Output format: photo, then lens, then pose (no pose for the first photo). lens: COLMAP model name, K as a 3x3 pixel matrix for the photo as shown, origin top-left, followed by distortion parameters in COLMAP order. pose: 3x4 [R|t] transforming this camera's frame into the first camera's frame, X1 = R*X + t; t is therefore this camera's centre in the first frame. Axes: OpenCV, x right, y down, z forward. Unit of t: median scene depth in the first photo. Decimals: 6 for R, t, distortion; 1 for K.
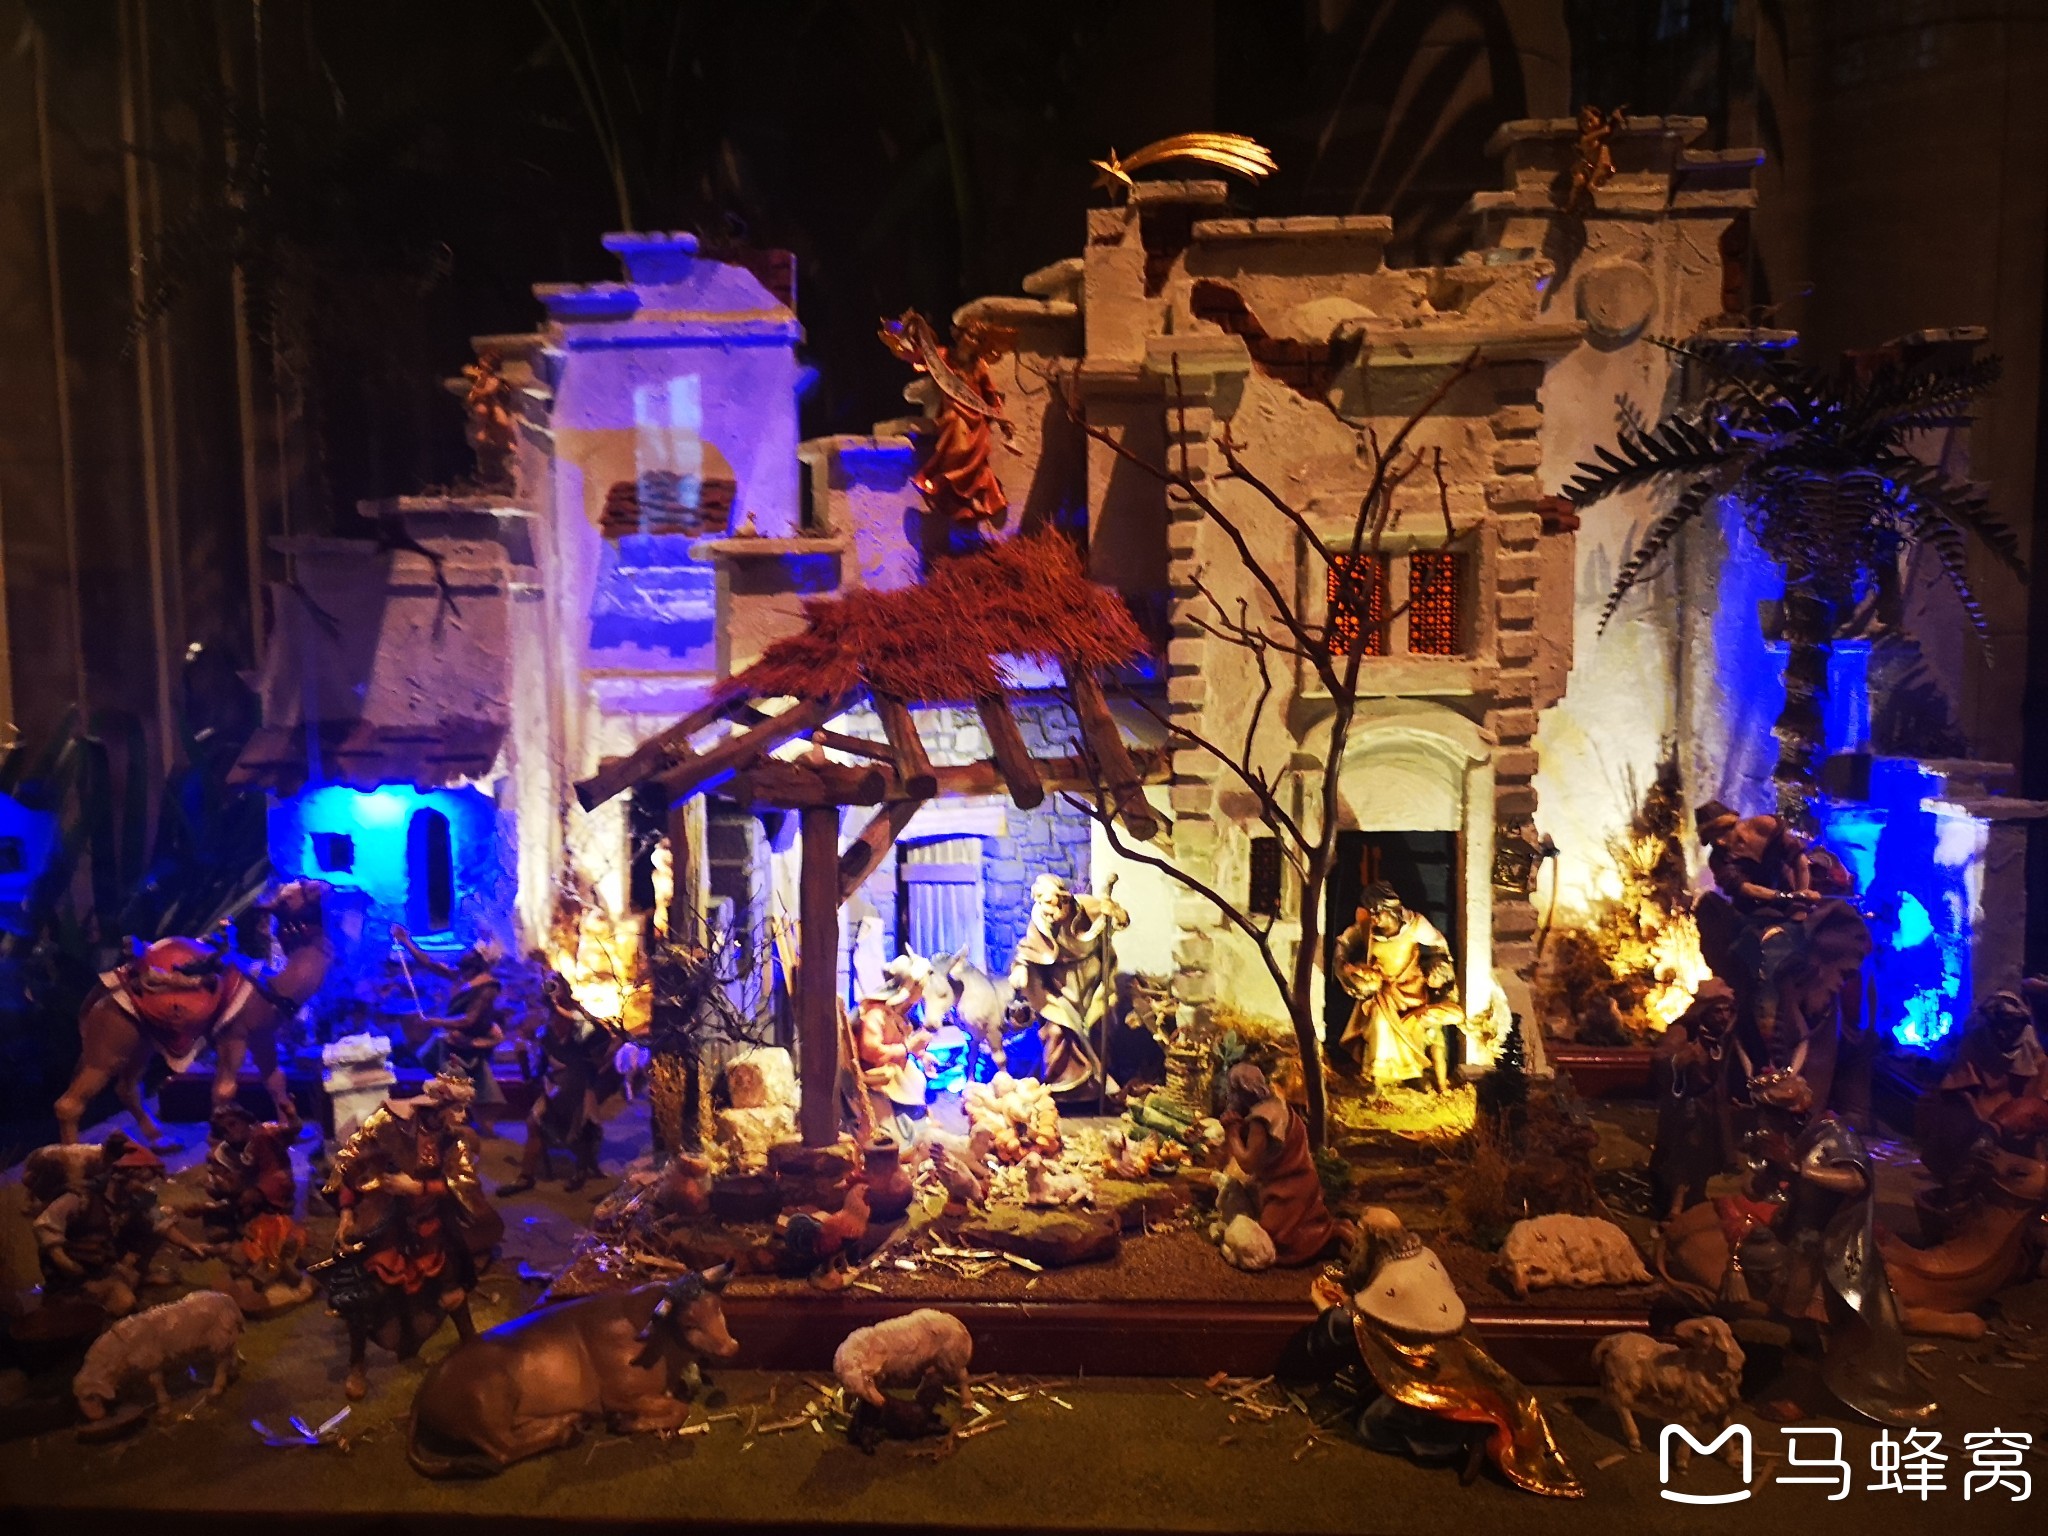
lens RADIAL K [[1610.5, 0, 1024.0], [0, 1610.5, 768.0], [0, 0, 1]] dist [0.049070, -0.069732]
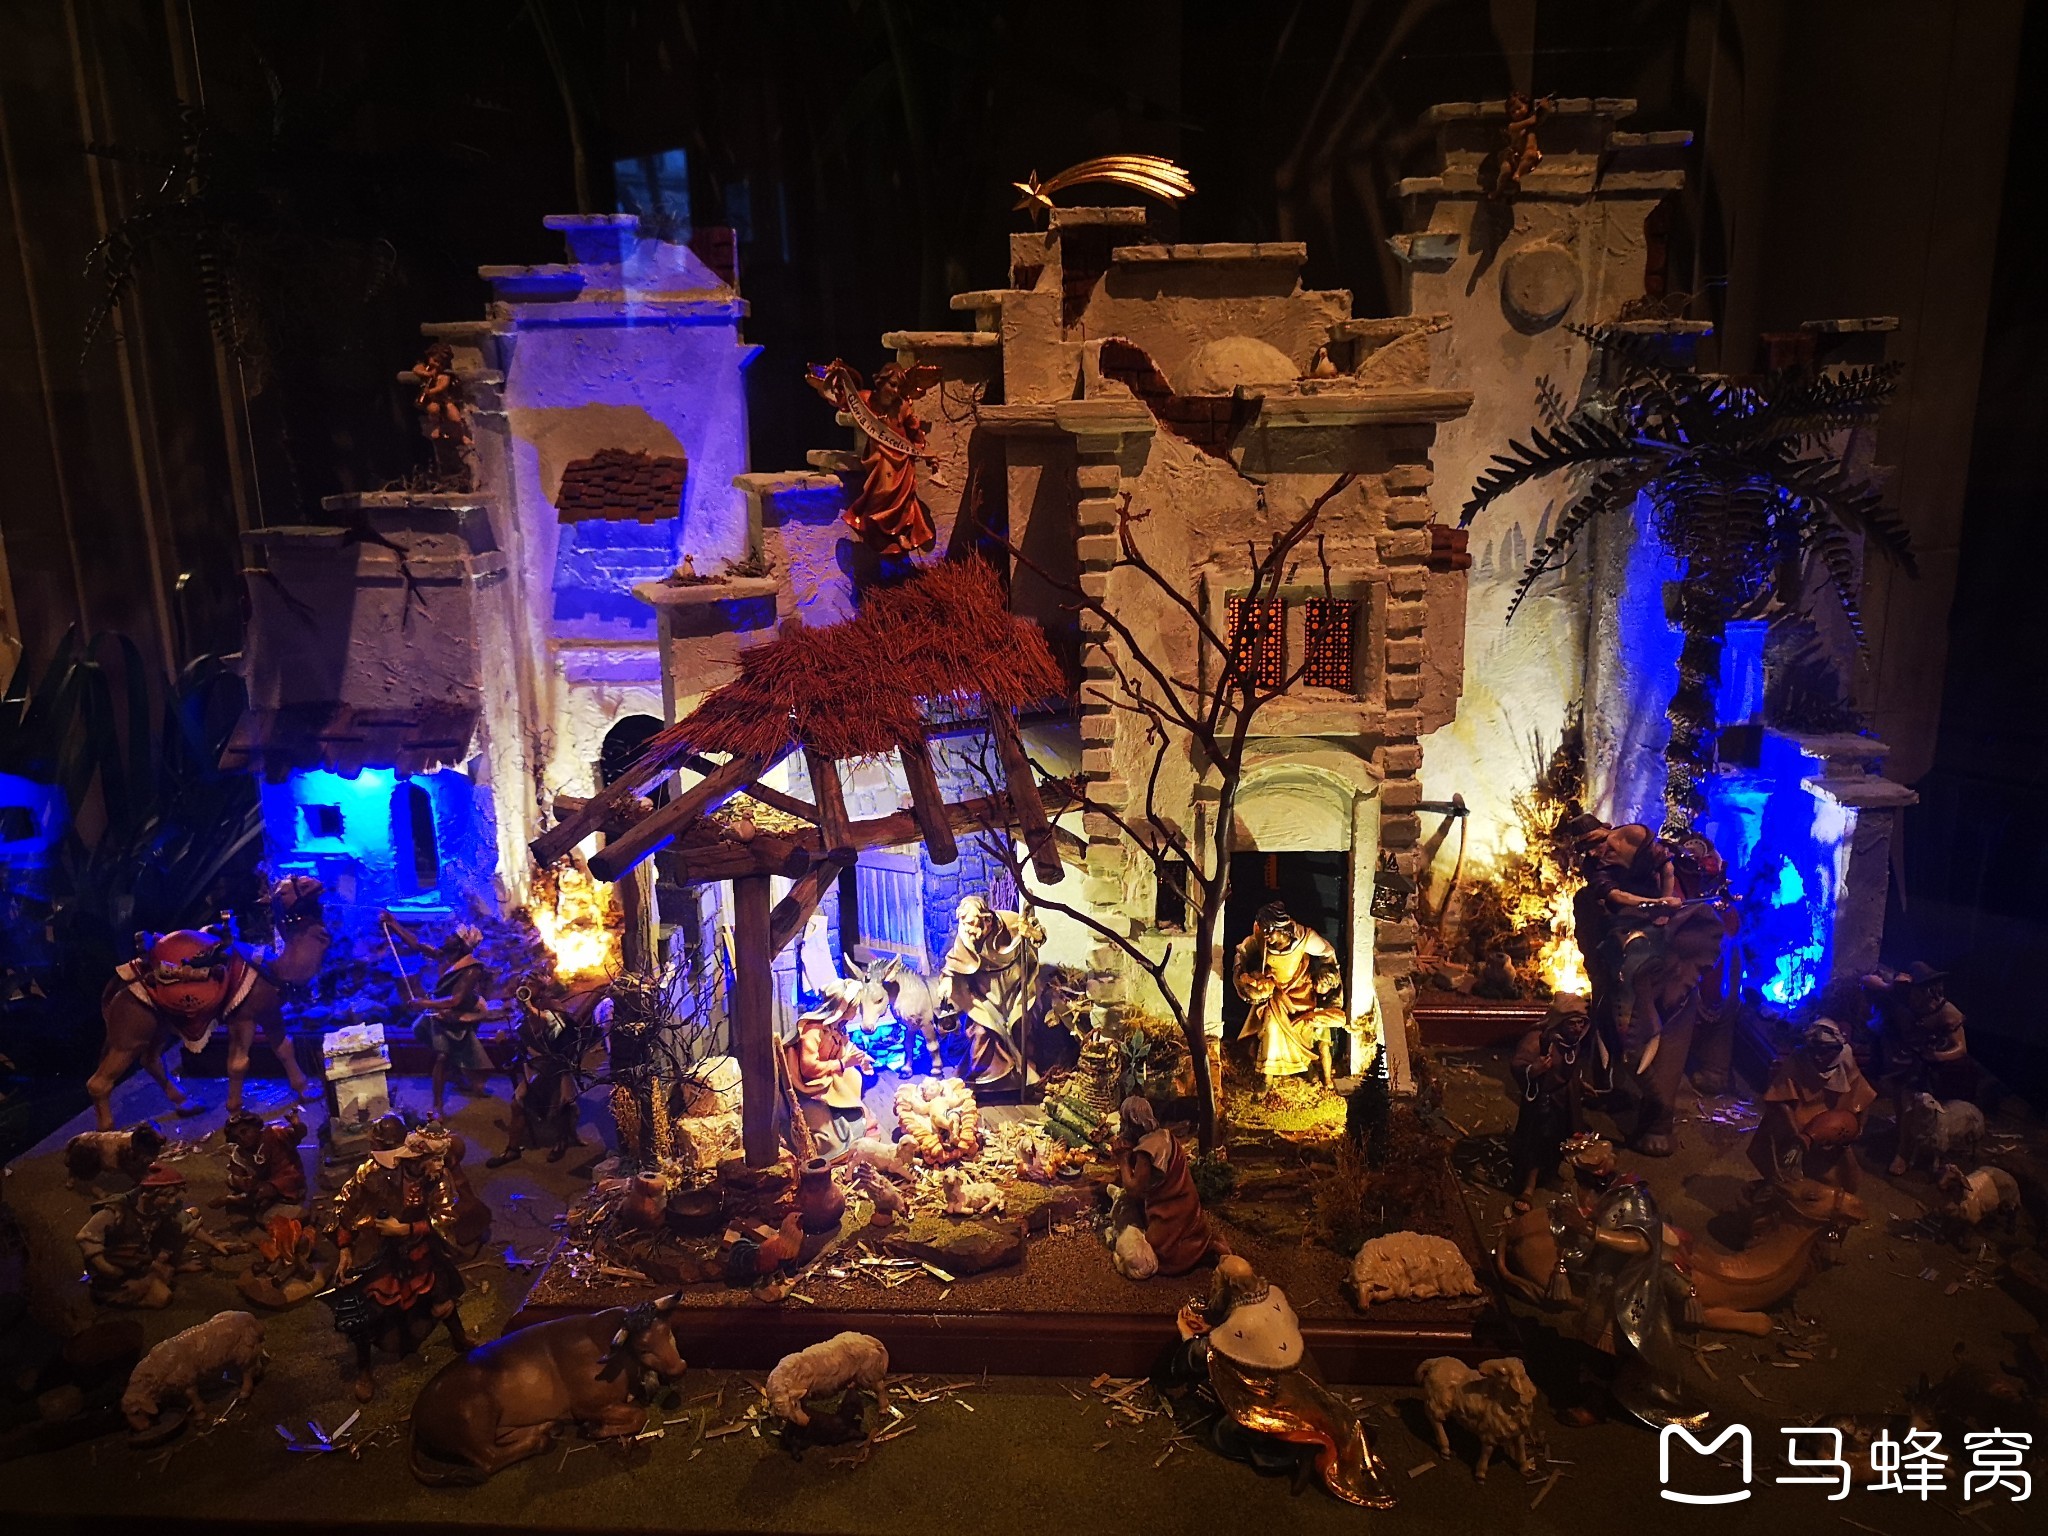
lens RADIAL K [[1602.9, 0, 1024.0], [0, 1602.9, 768.0], [0, 0, 1]] dist [0.049692, -0.062694]
pose [[0.999948, -0.006896, -0.007447, 0.059492], [0.007948, 0.988352, 0.151979, -0.184528], [0.006312, -0.152031, 0.988356, -0.062757]]
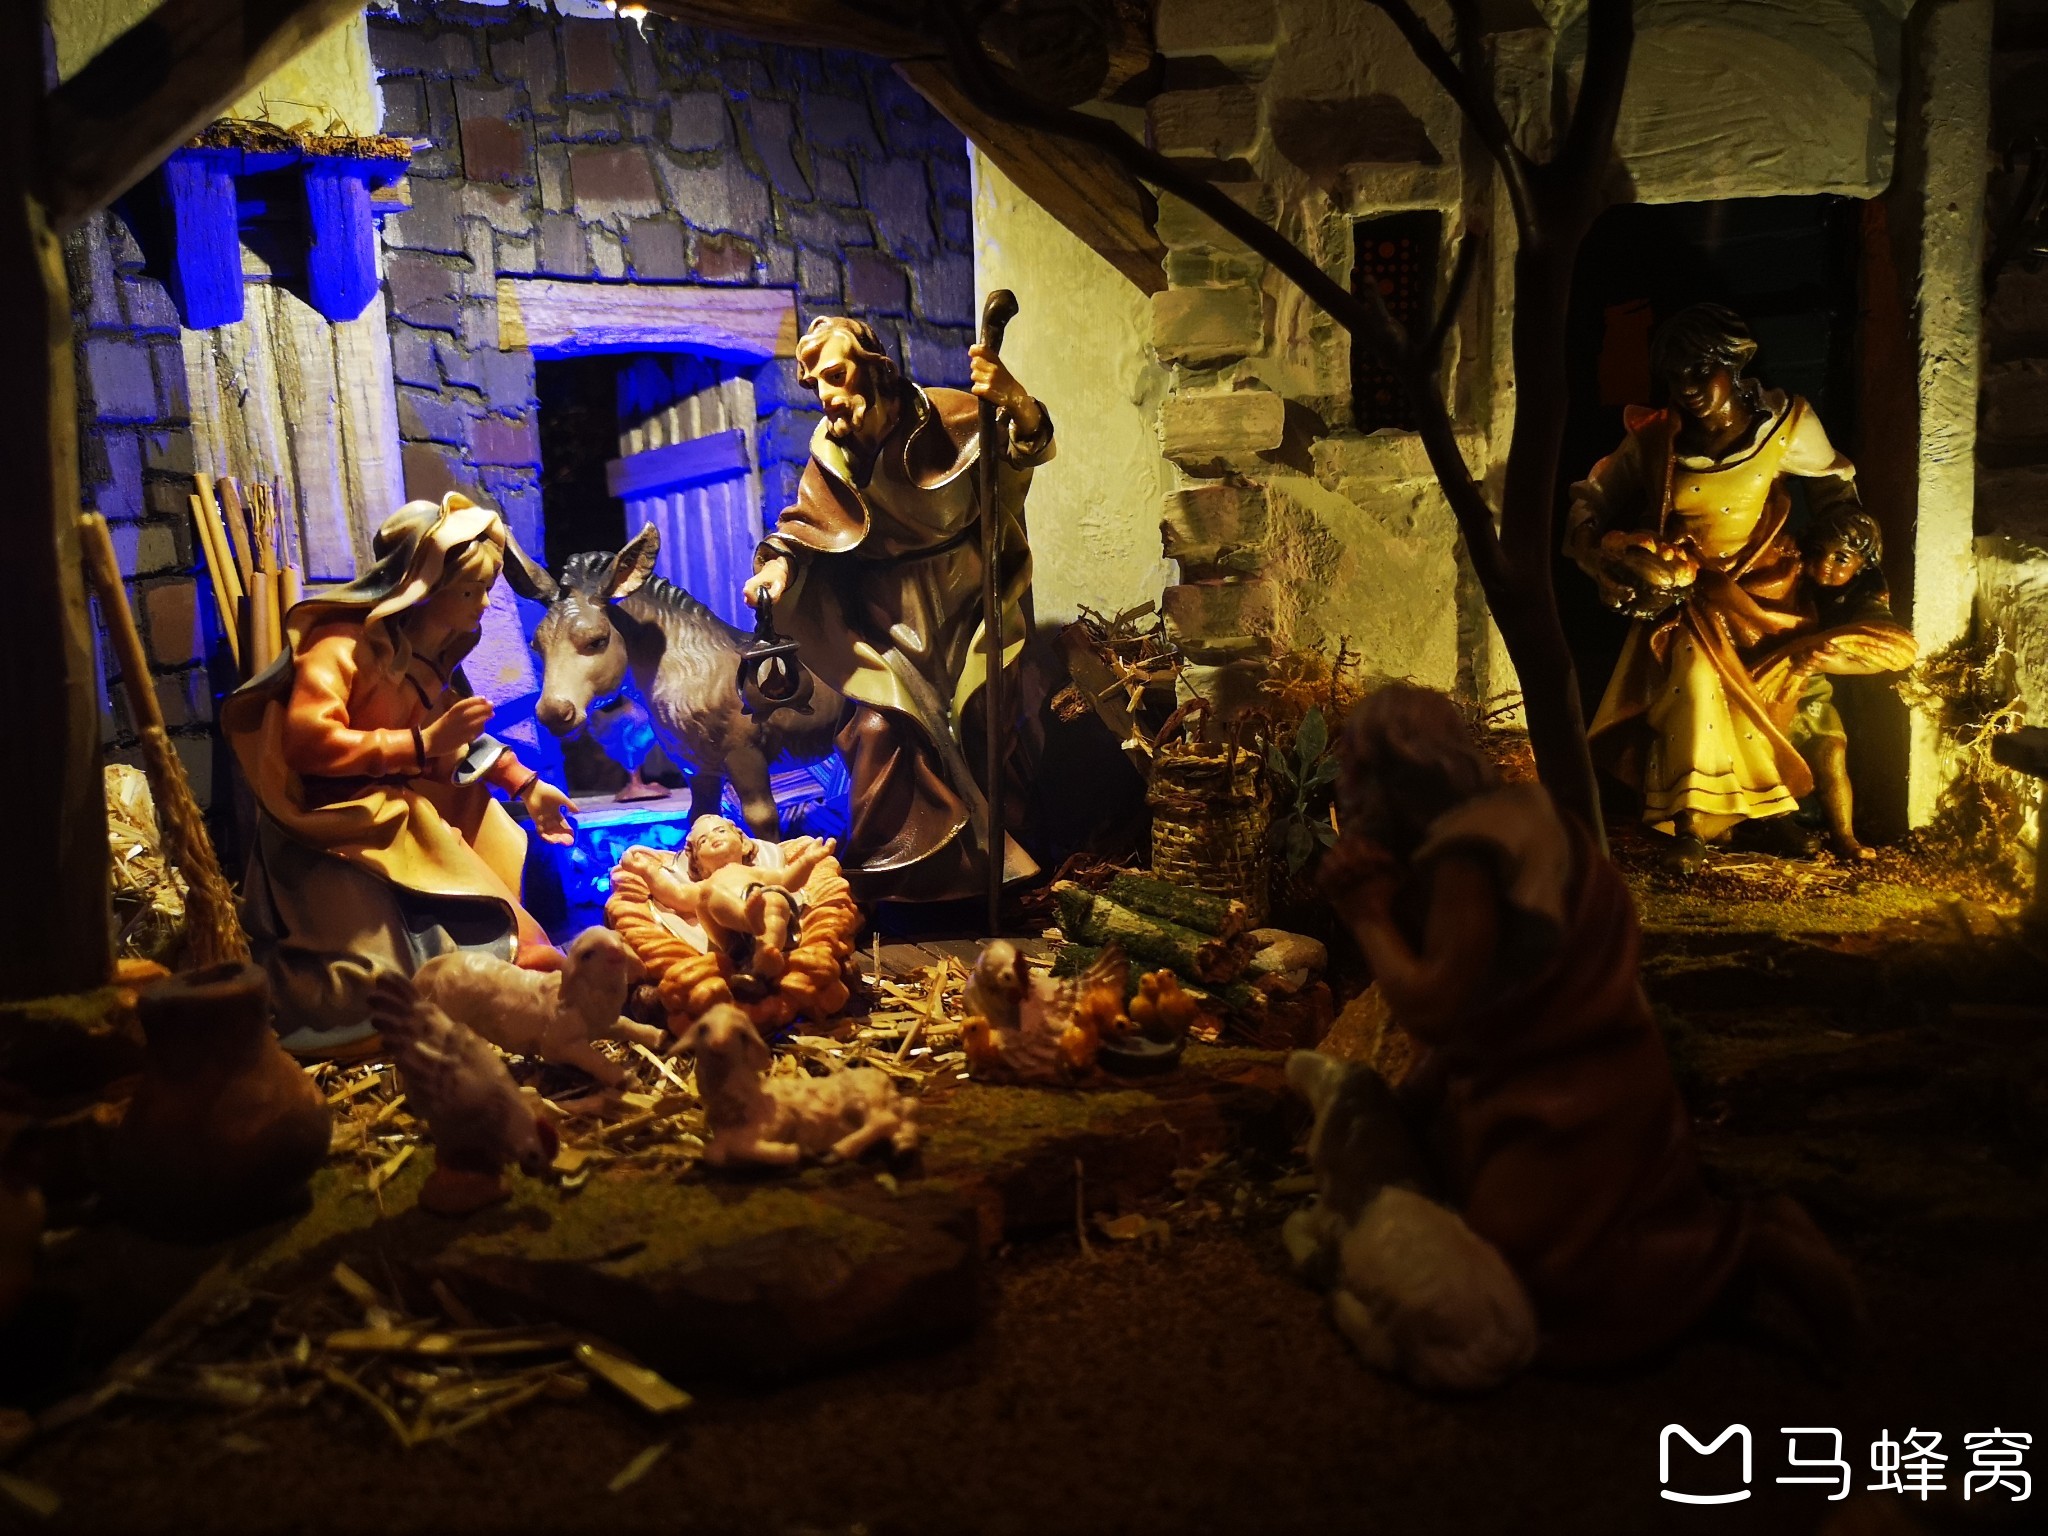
lens RADIAL K [[1602.9, 0, 1024.0], [0, 1602.9, 768.0], [0, 0, 1]] dist [0.049692, -0.062694]
pose [[0.999733, -0.022175, -0.006466, 0.059641], [0.022418, 0.998939, 0.040223, 0.159146], [0.005567, -0.040357, 0.999170, 0.605201]]
